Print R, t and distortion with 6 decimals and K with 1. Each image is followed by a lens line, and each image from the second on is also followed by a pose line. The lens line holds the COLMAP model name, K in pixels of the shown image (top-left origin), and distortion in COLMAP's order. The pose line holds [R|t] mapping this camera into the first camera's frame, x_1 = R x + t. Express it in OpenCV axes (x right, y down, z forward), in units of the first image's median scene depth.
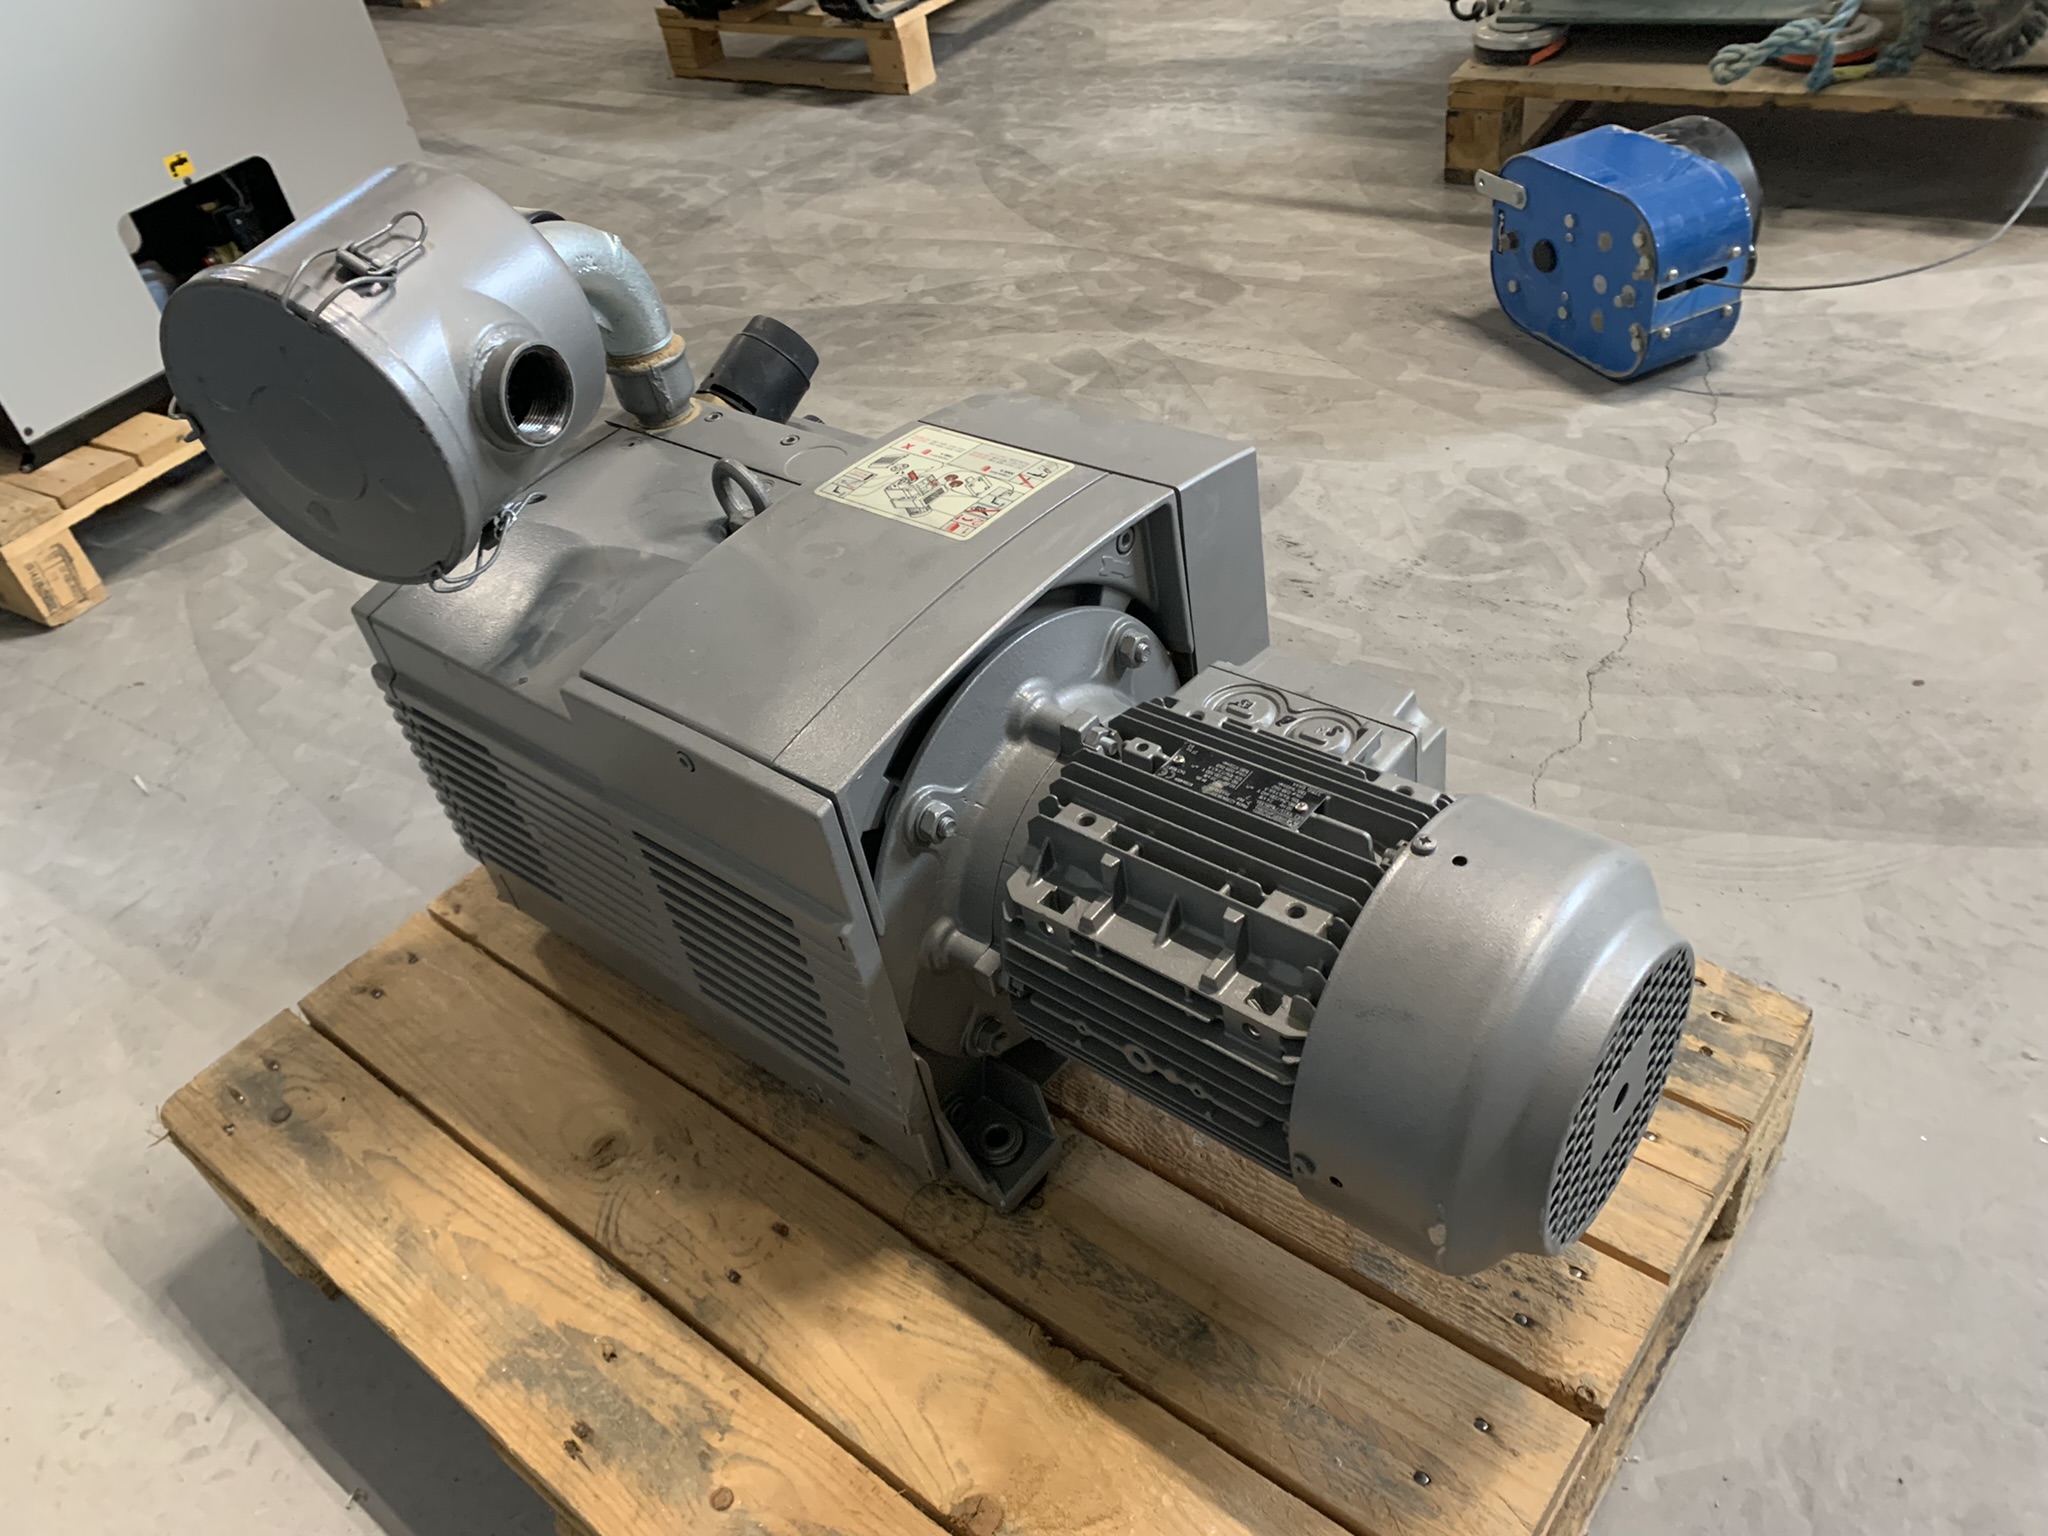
lens RADIAL K [[1570.7, 0, 1016.2], [0, 1570.7, 753.4], [0, 0, 1]] dist [0.026381, -0.020969]
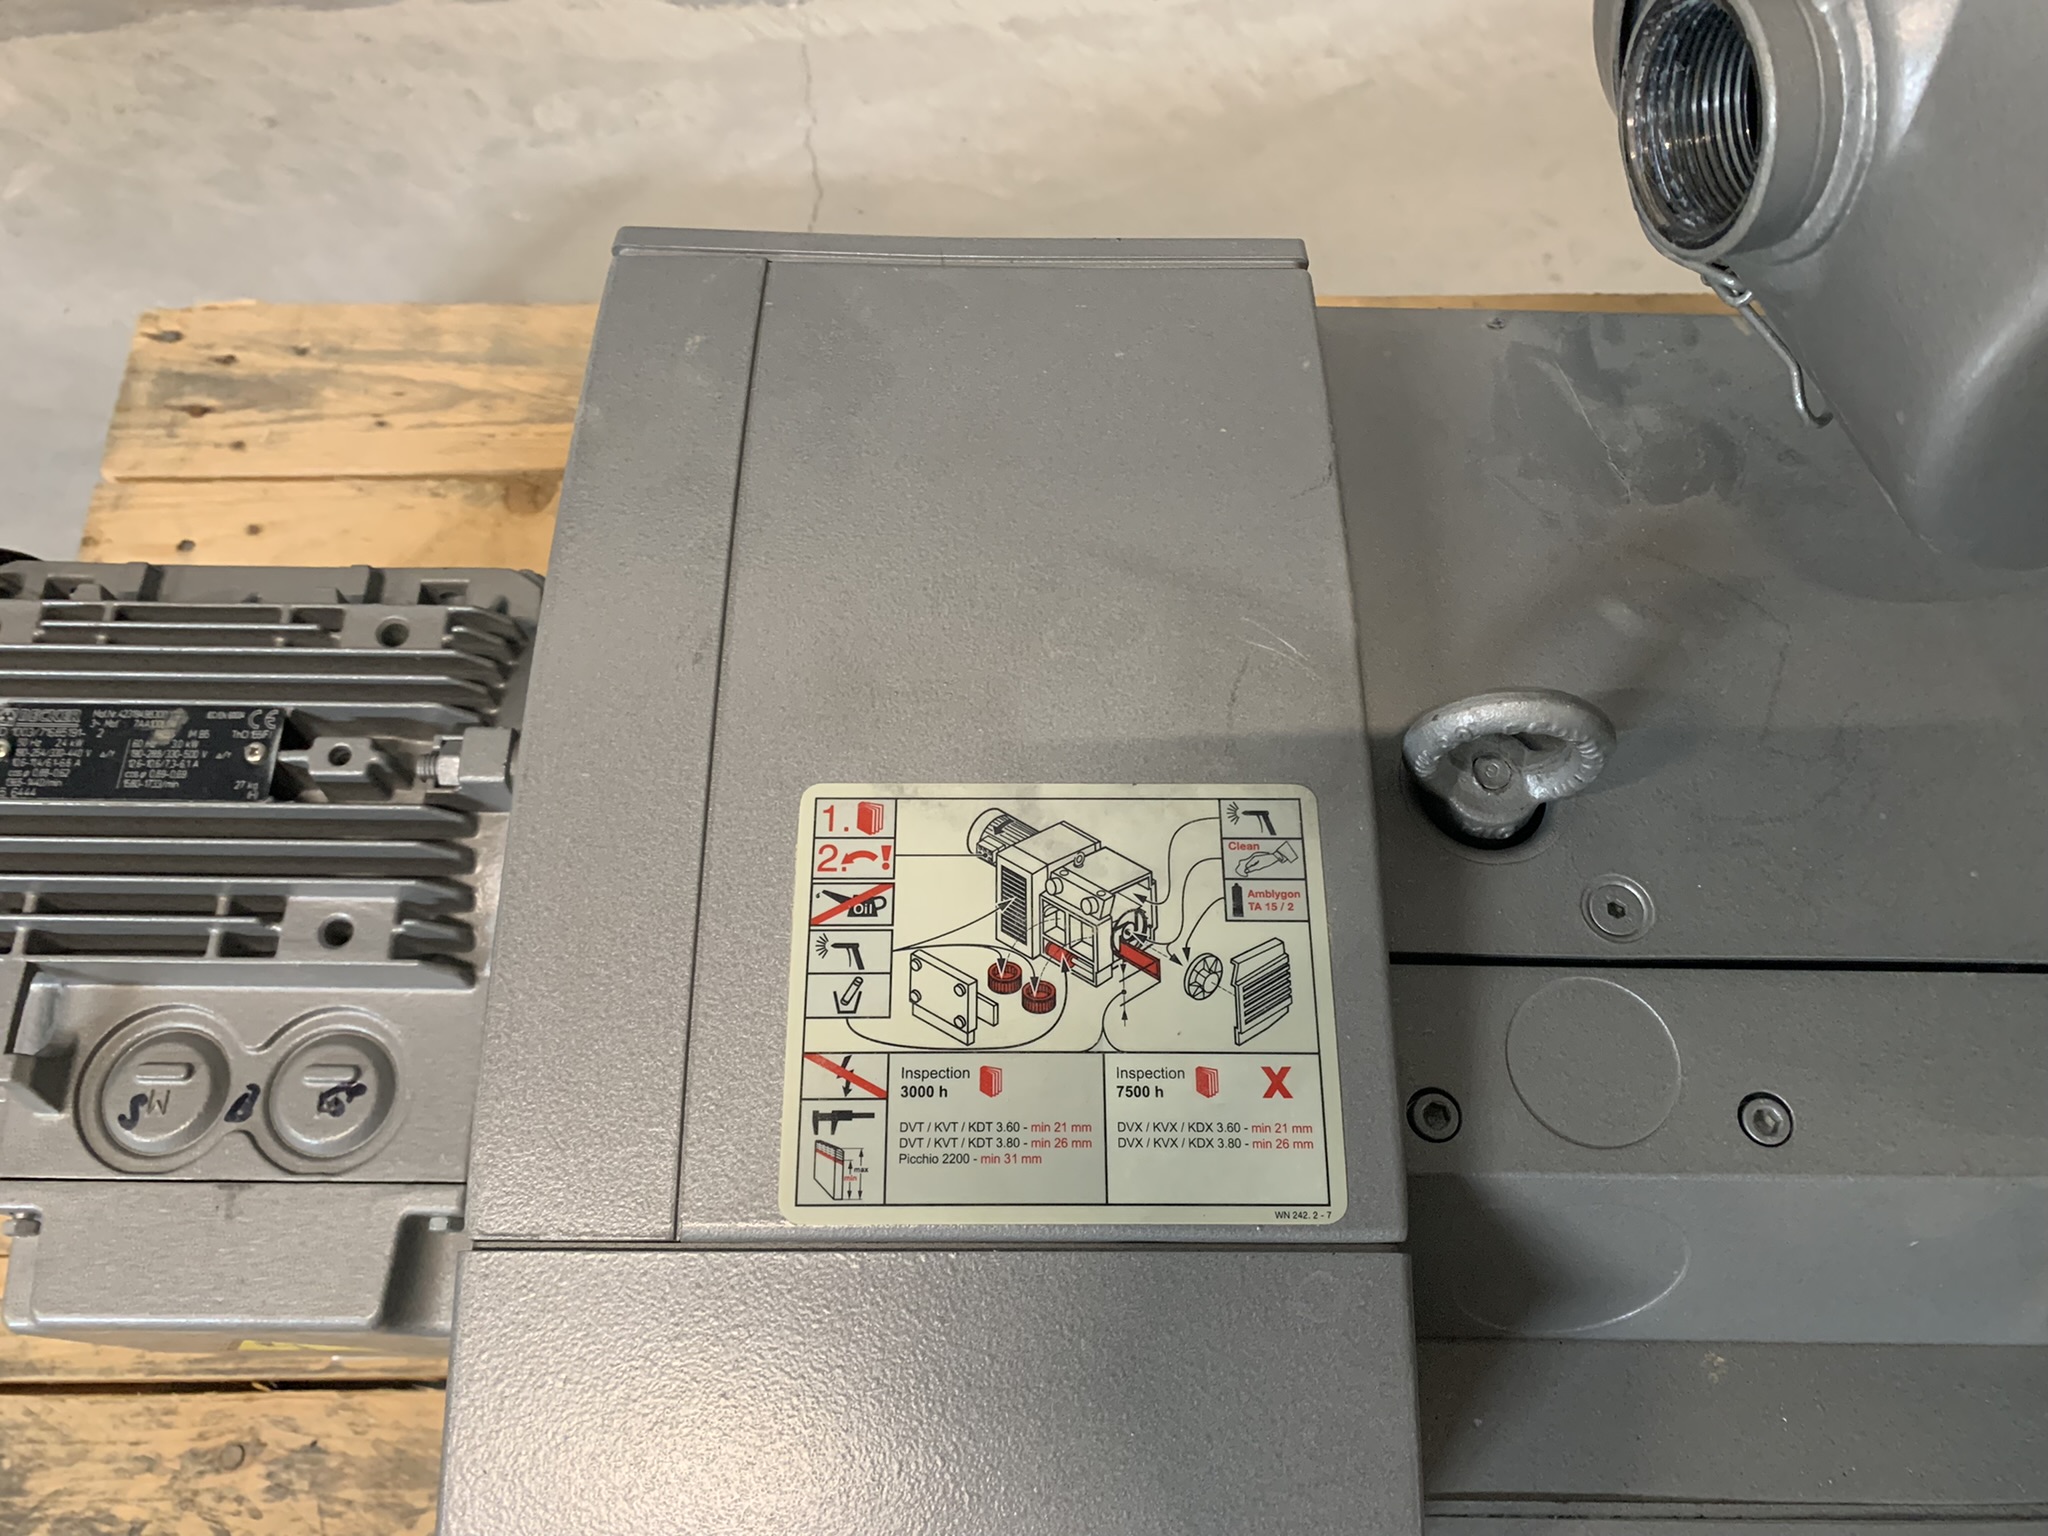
lens RADIAL K [[1570.7, 0, 1008.7], [0, 1570.7, 776.9], [0, 0, 1]] dist [0.026381, -0.020969]
pose [[-0.758876, 0.641939, -0.109646, -0.028544], [-0.319251, -0.219962, 0.921789, -0.525036], [0.567614, 0.734528, 0.371864, 0.824876]]
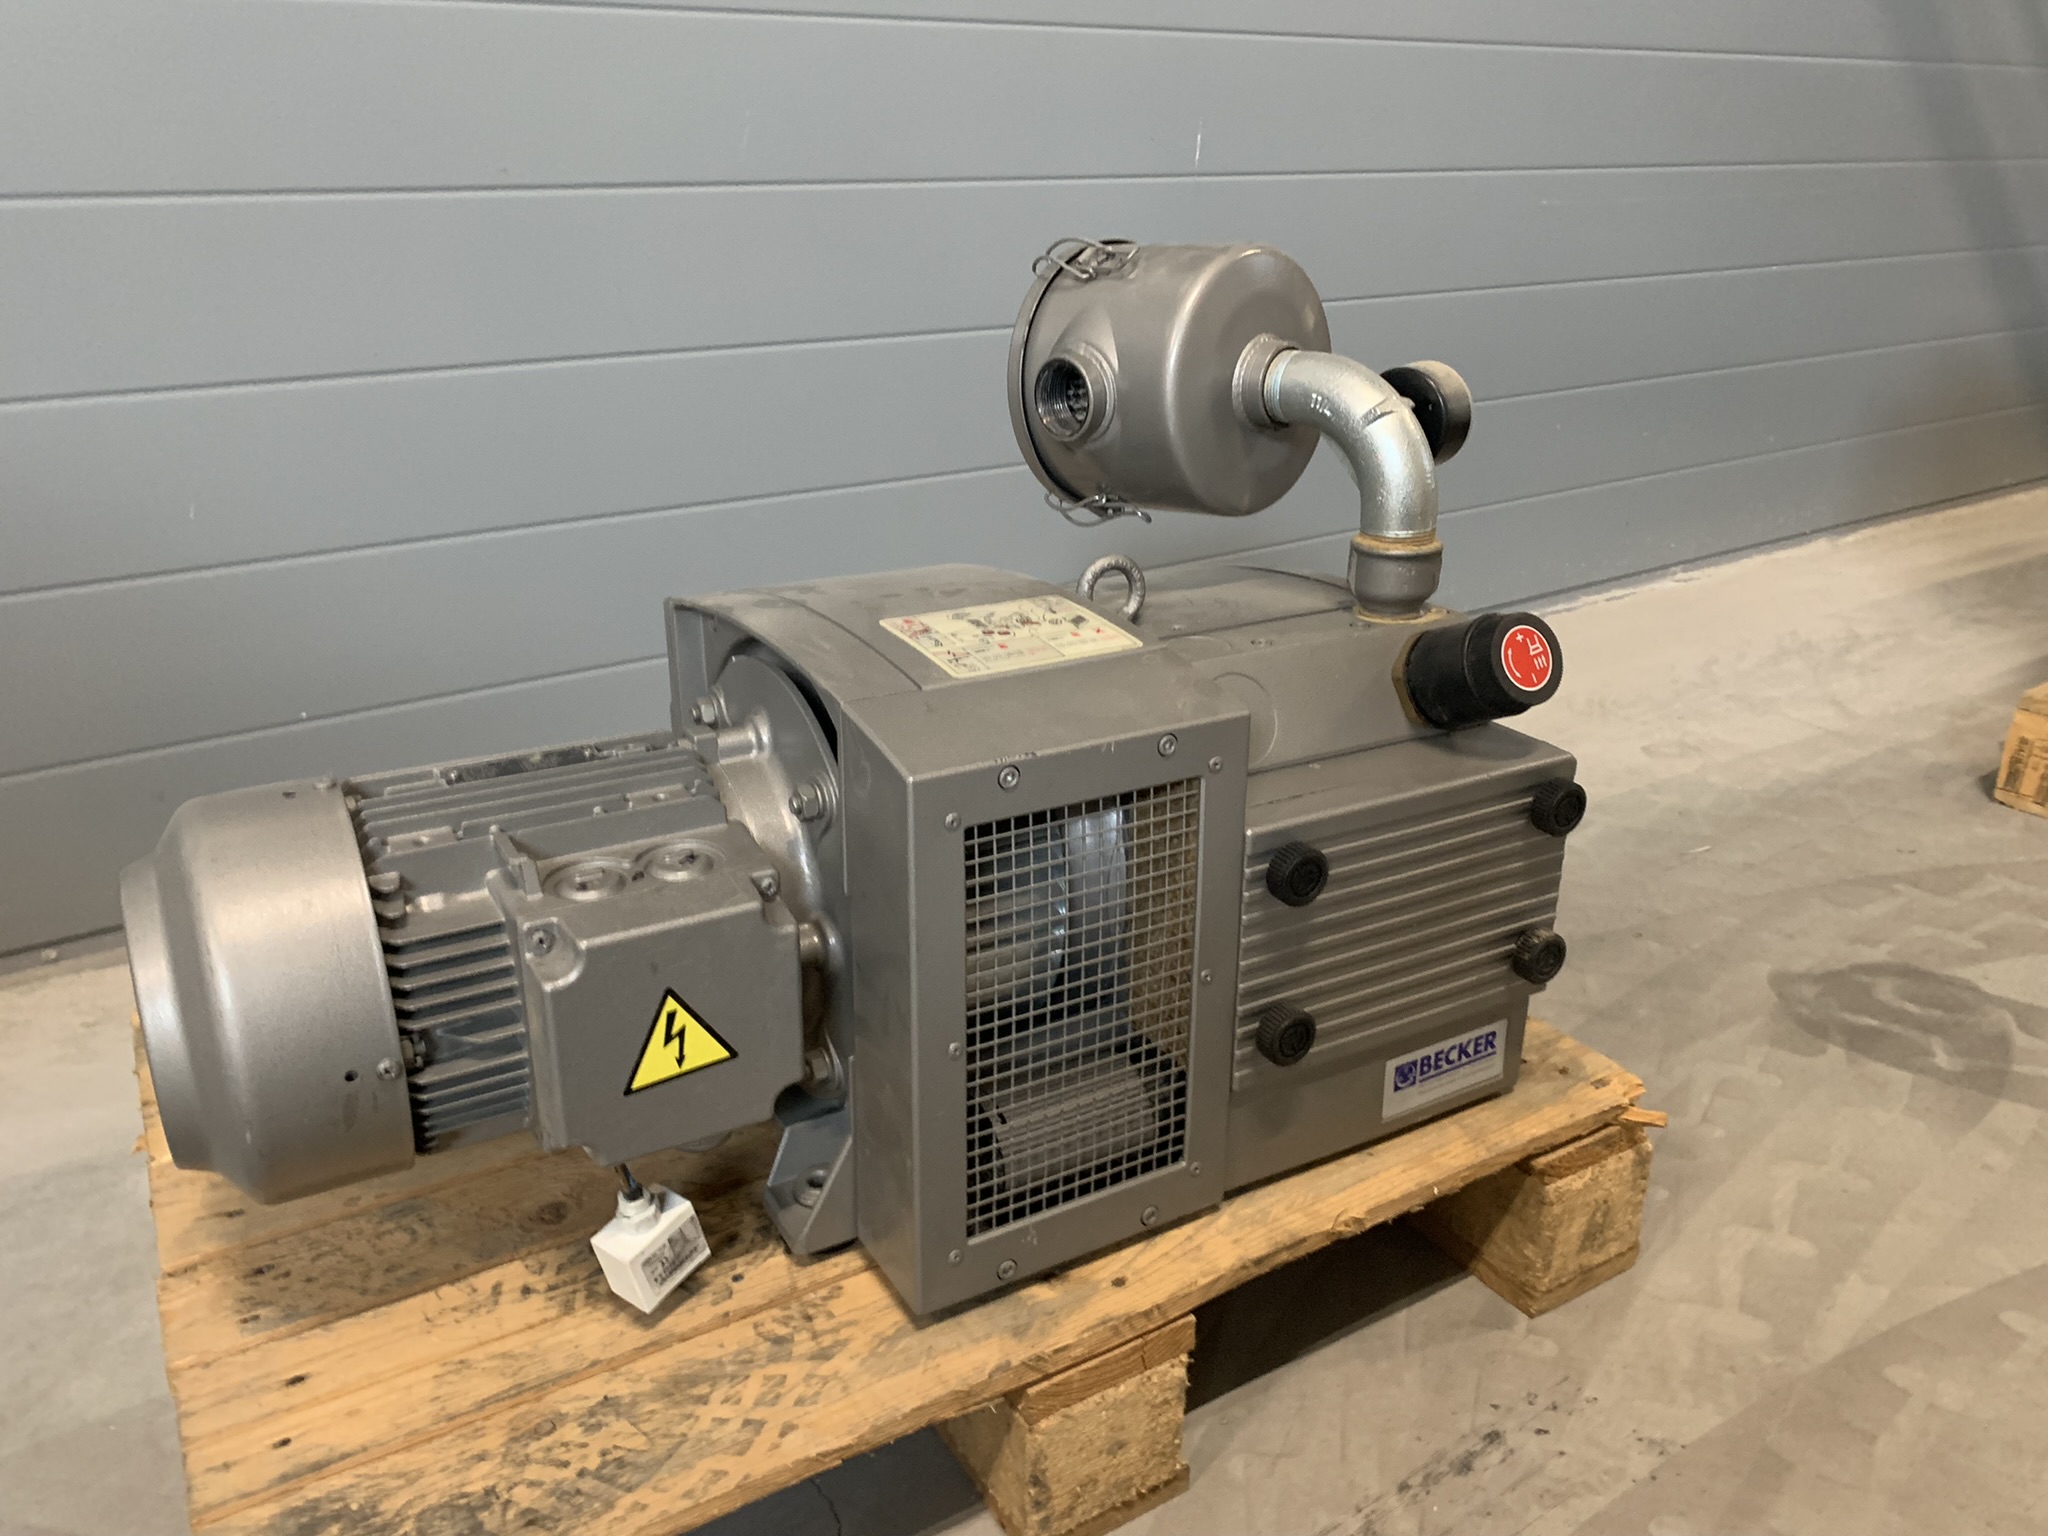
lens RADIAL K [[1570.7, 0, 1028.5], [0, 1570.7, 708.5], [0, 0, 1]] dist [0.026381, -0.020969]
pose [[-0.342367, 0.459891, -0.819320, 0.791339], [-0.559611, 0.600662, 0.570999, -0.727472], [0.754732, 0.653992, 0.051713, 1.006809]]
